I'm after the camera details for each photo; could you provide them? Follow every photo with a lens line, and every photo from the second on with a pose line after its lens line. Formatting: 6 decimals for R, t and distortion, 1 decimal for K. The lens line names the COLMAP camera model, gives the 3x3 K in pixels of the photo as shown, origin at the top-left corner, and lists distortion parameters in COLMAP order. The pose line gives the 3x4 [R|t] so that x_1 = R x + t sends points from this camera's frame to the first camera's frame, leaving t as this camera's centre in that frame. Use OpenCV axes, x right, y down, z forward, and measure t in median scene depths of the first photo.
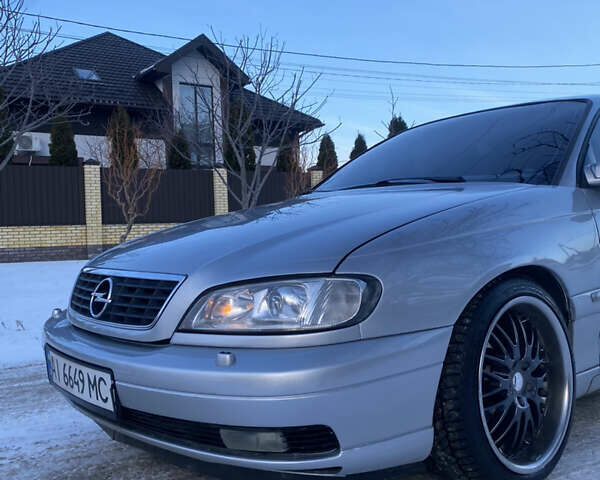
lens RADIAL K [[613.5, 0, 300.0], [0, 613.5, 240.0], [0, 0, 1]] dist [0.041430, -0.017859]
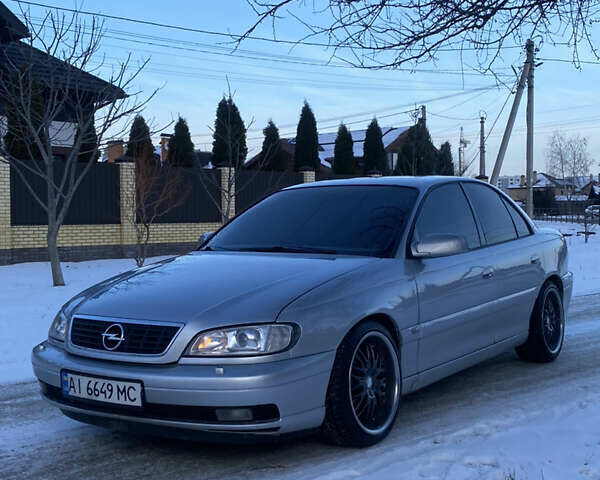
lens RADIAL K [[852.9, 0, 311.4], [0, 852.9, 239.0], [0, 0, 1]] dist [0.105496, -0.043314]
pose [[0.960681, 0.015019, 0.277246, -0.477943], [-0.015651, 0.999878, 0.000066, -0.168638], [-0.277211, -0.004402, 0.960799, -1.266898]]
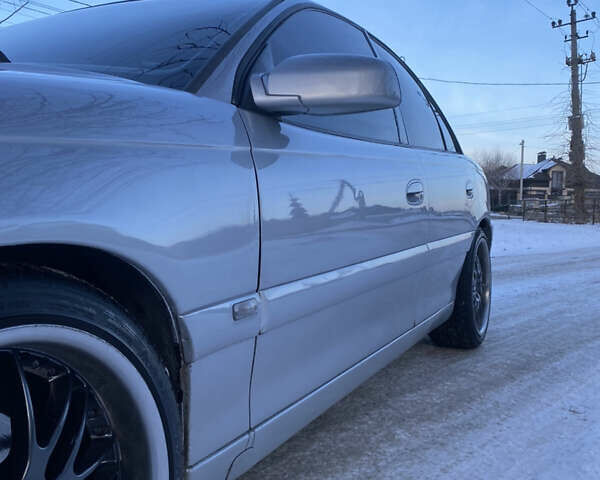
lens RADIAL K [[613.5, 0, 300.0], [0, 613.5, 240.0], [0, 0, 1]] dist [0.041430, -0.017859]
pose [[0.917306, 0.041816, 0.395982, 0.376951], [-0.056010, 0.998133, 0.024345, 0.021630], [-0.394225, -0.044511, 0.917935, 0.610783]]
